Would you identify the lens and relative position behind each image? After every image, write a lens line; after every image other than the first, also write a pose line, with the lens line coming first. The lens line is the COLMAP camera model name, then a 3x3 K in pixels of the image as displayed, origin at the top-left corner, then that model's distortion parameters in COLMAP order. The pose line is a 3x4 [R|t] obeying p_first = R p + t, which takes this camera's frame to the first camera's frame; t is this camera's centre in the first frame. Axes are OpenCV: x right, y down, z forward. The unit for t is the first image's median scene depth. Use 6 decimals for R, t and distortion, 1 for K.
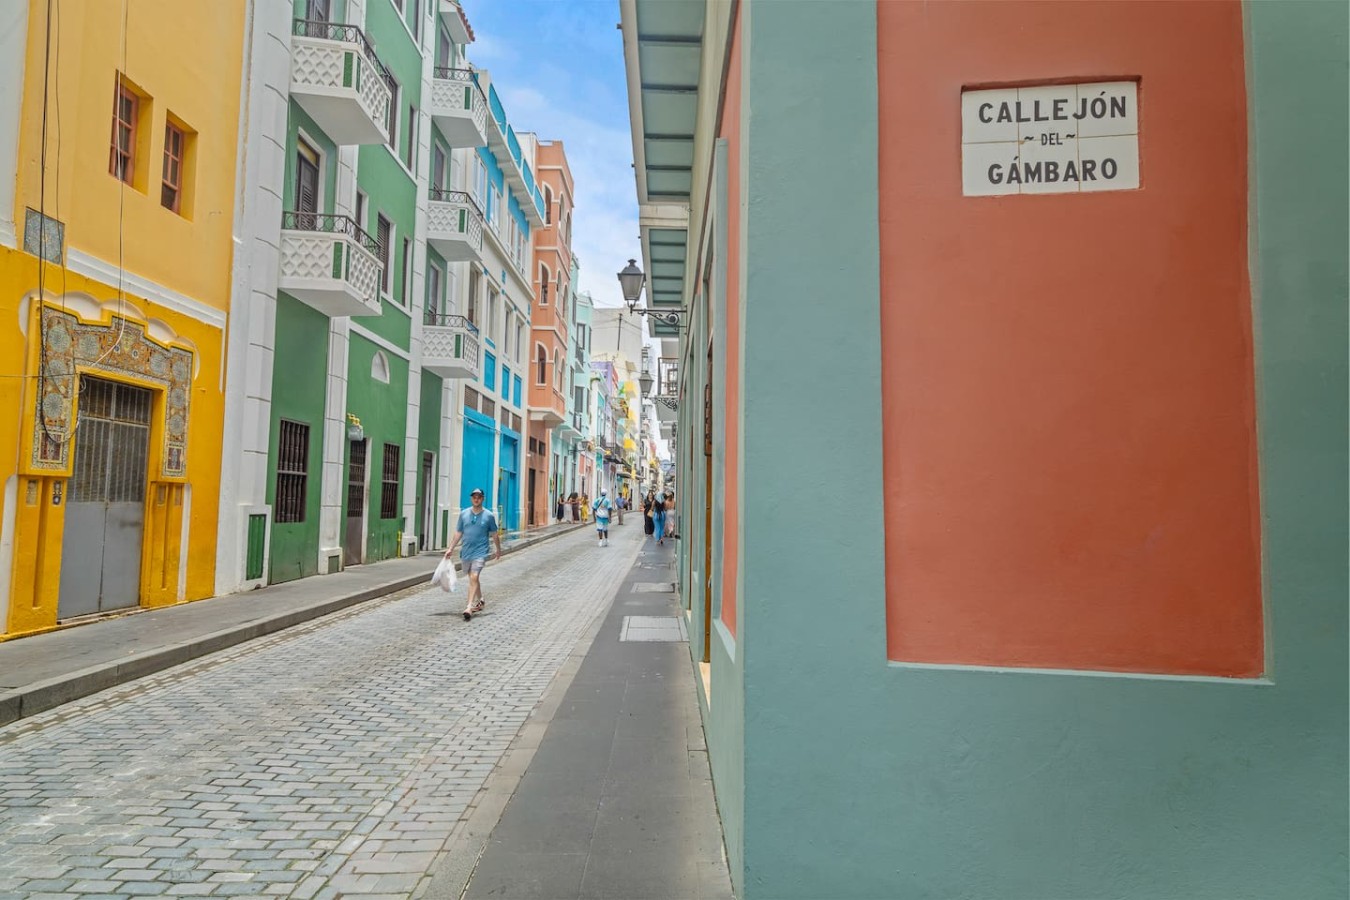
lens RADIAL K [[736.1, 0, 675.3], [0, 736.1, 452.1], [0, 0, 1]] dist [0.006737, 0.000423]
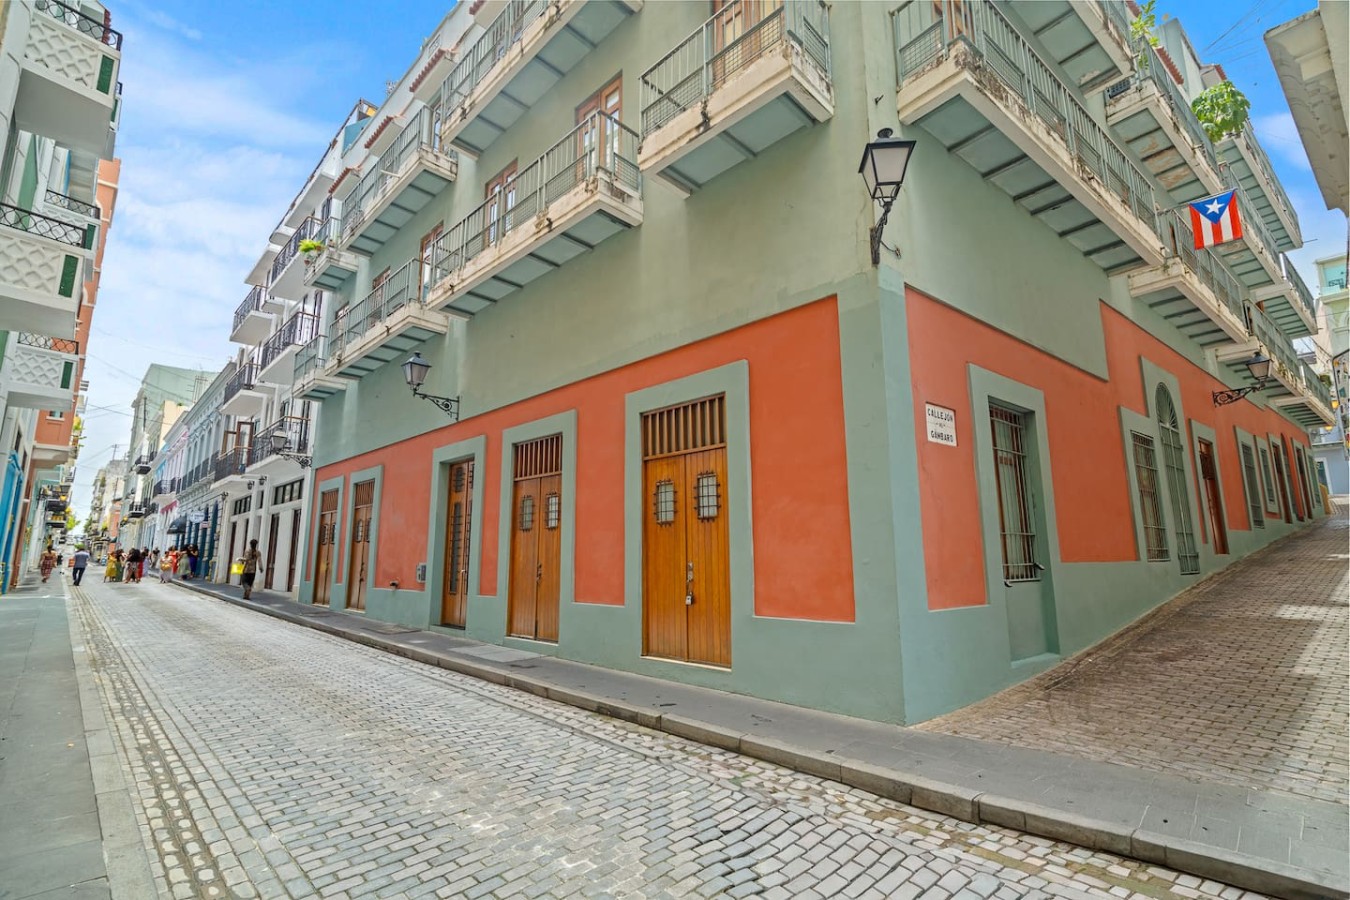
lens RADIAL K [[592.8, 0, 673.7], [0, 592.8, 452.3], [0, 0, 1]] dist [-0.001958, -0.000137]
pose [[0.704765, 0.104857, 0.701649, -1.119254], [-0.035814, 0.993014, -0.112427, -0.007187], [-0.708536, 0.054106, 0.703597, 0.057290]]
